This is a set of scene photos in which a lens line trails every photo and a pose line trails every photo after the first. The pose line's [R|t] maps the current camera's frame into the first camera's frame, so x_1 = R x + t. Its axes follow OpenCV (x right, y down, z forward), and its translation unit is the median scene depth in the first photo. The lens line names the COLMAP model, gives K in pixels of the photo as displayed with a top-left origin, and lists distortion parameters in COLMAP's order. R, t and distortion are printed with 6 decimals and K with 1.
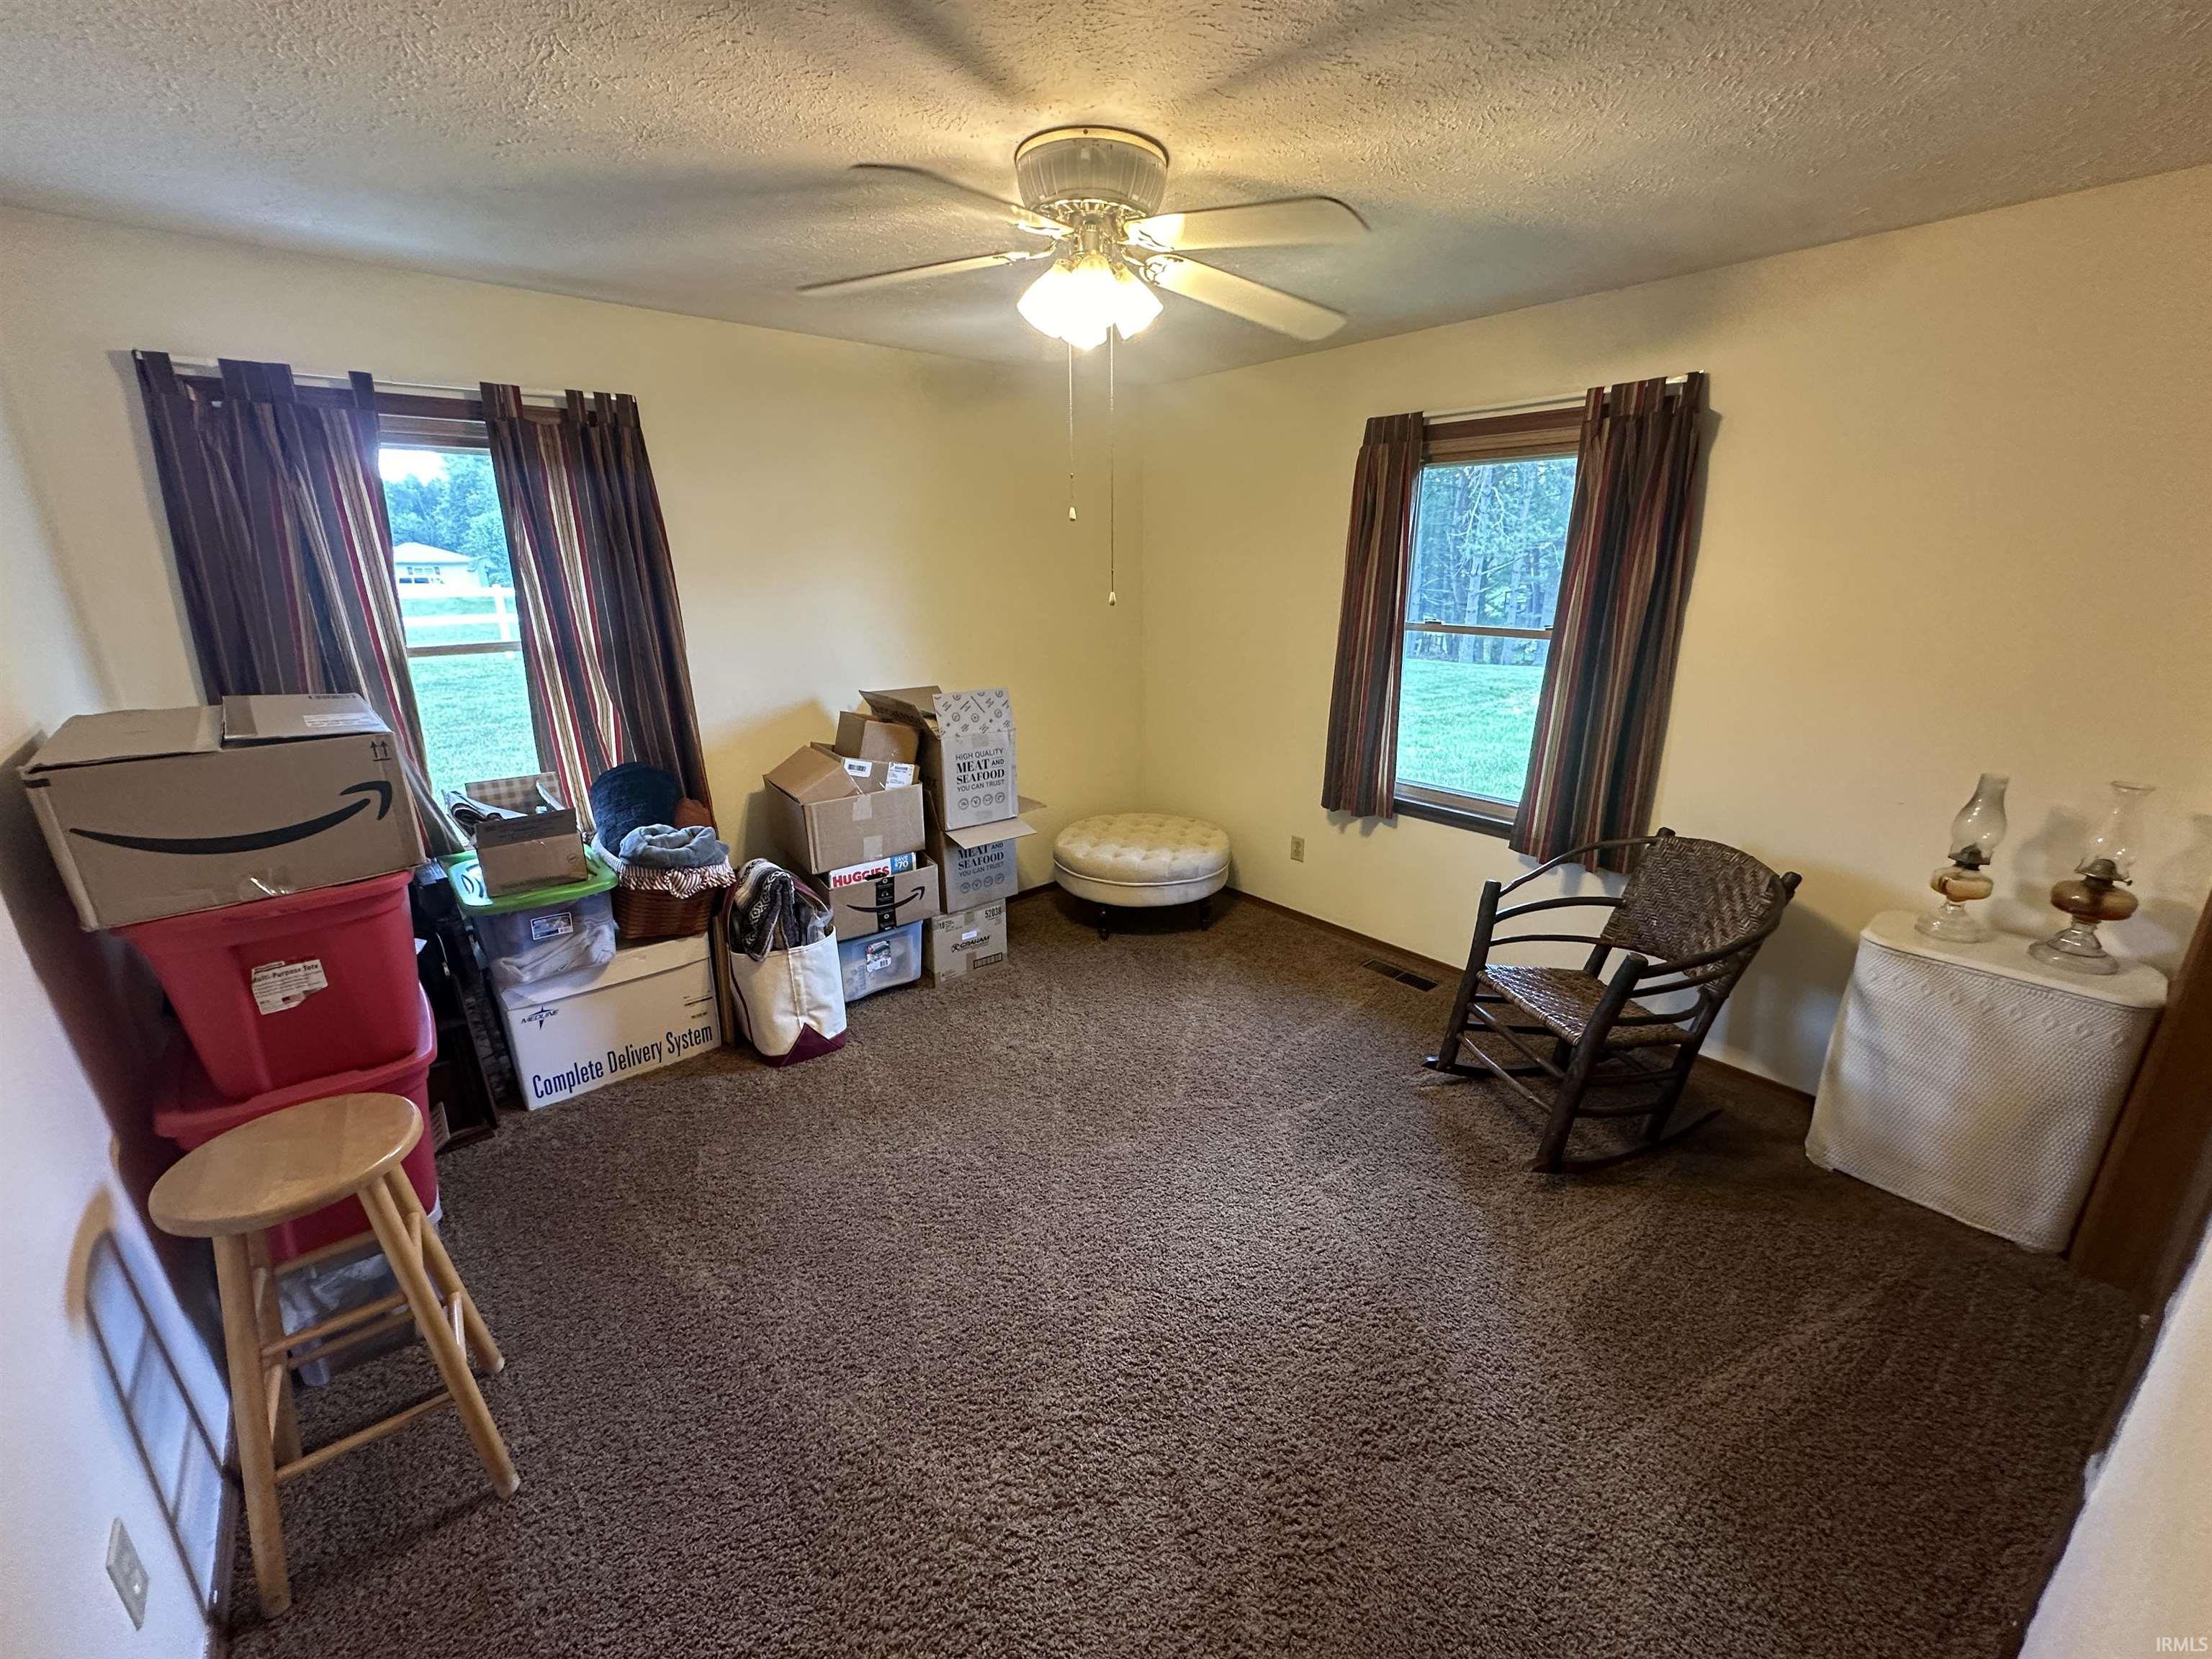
lens RADIAL K [[882.2, 0, 1106.3], [0, 882.2, 831.3], [0, 0, 1]] dist [-0.000933, 0.000034]
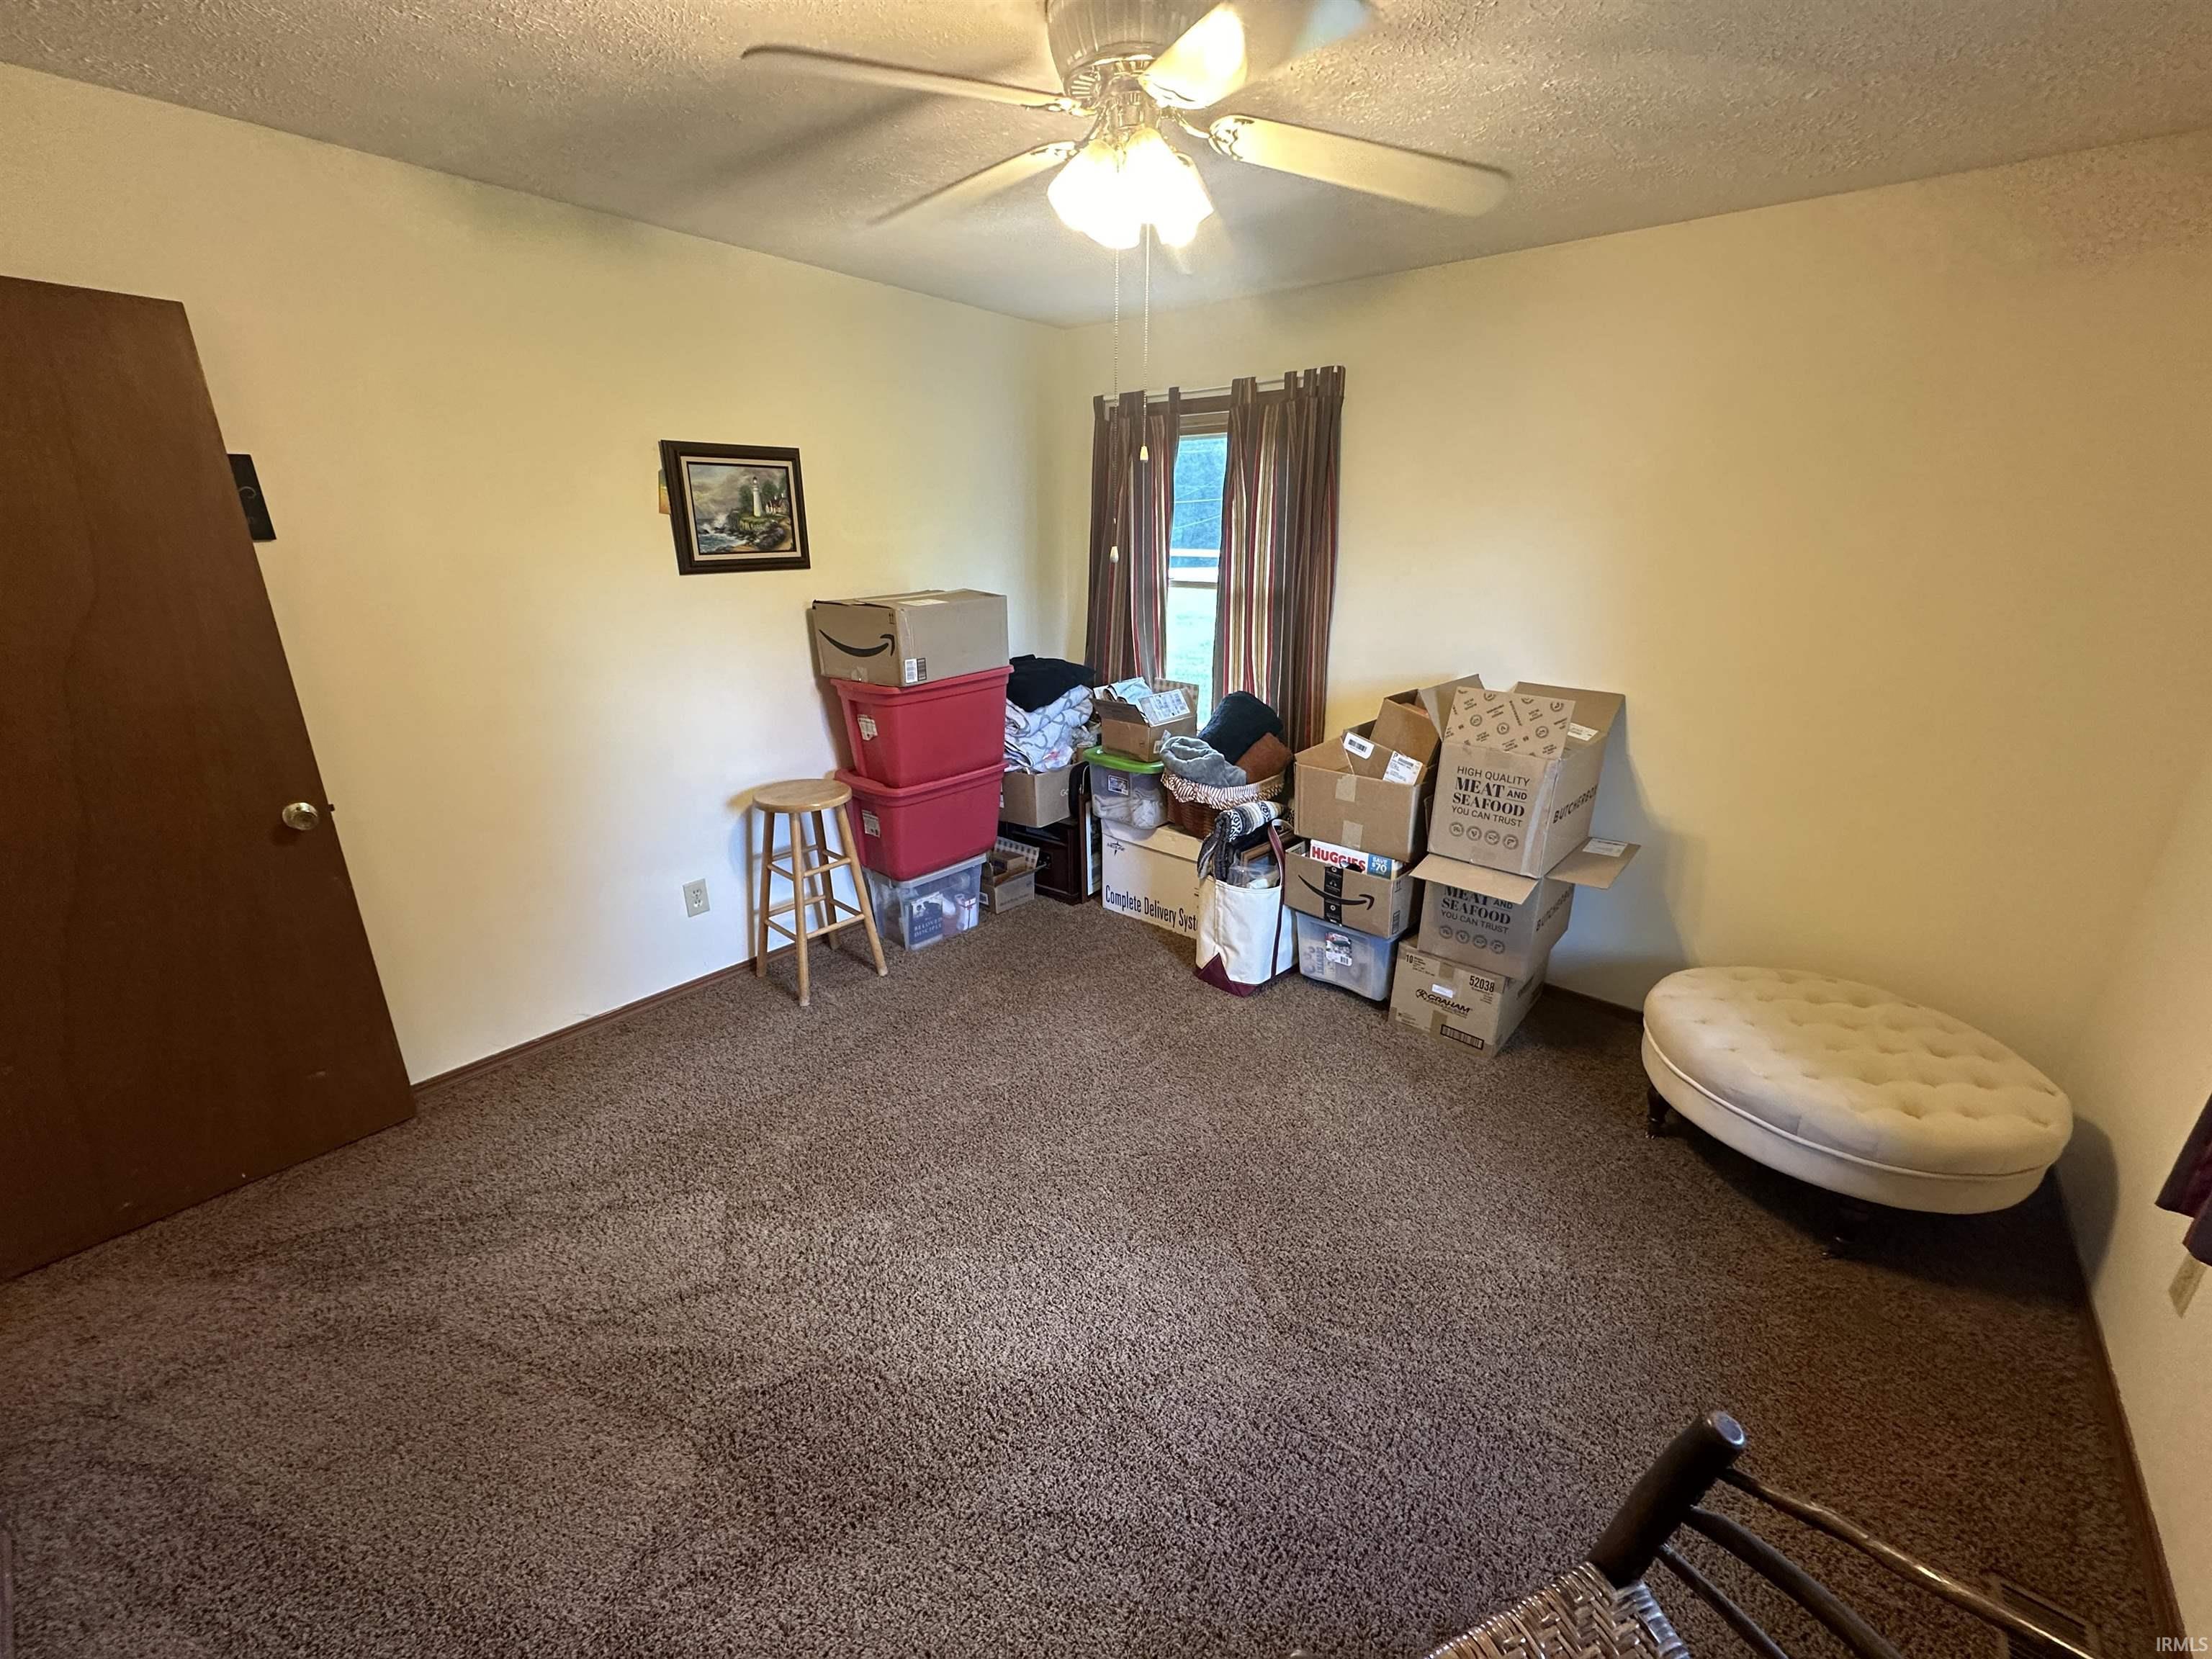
lens RADIAL K [[887.2, 0, 1106.0], [0, 887.2, 829.5], [0, 0, 1]] dist [0.007243, -0.000307]
pose [[0.162617, 0.321593, -0.932809, 0.569158], [-0.299668, 0.916834, 0.263844, -0.157154], [0.940082, 0.236628, 0.245464, 0.542224]]
